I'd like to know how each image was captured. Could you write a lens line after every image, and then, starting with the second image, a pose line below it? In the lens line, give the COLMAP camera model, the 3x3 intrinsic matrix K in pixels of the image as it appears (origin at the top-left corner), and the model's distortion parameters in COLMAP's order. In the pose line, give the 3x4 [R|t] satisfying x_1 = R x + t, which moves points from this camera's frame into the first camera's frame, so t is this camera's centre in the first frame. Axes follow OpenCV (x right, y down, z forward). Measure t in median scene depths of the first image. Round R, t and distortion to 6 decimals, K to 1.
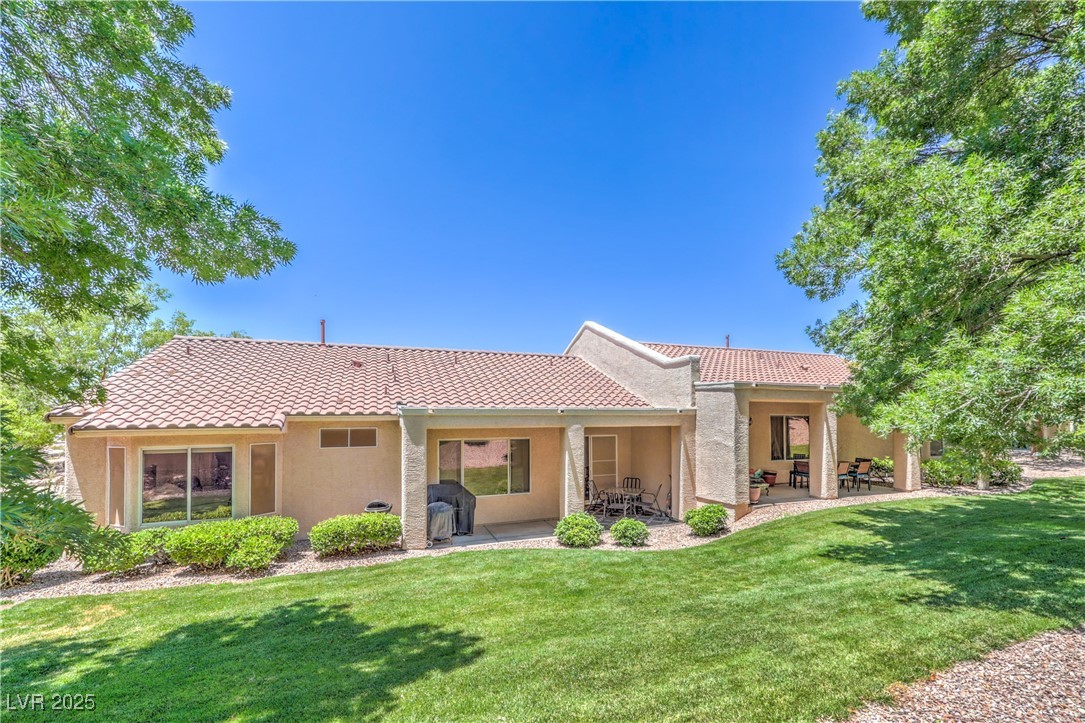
lens RADIAL K [[459.8, 0, 571.6], [0, 459.8, 422.9], [0, 0, 1]] dist [0.007405, 0.001441]
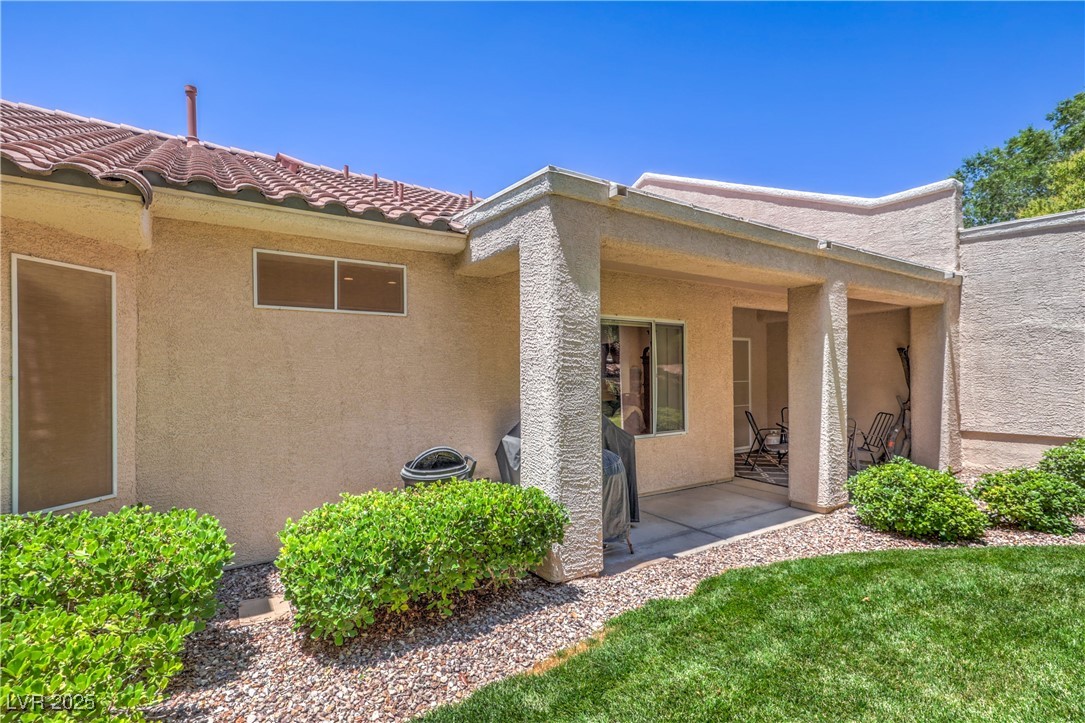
lens RADIAL K [[530.5, 0, 566.7], [0, 530.5, 377.4], [0, 0, 1]] dist [0.007974, 0.000006]
pose [[0.975270, -0.004306, 0.220973, -0.399794], [0.005848, 0.999963, -0.006323, 0.110809], [-0.220937, 0.007459, 0.975260, 0.548850]]
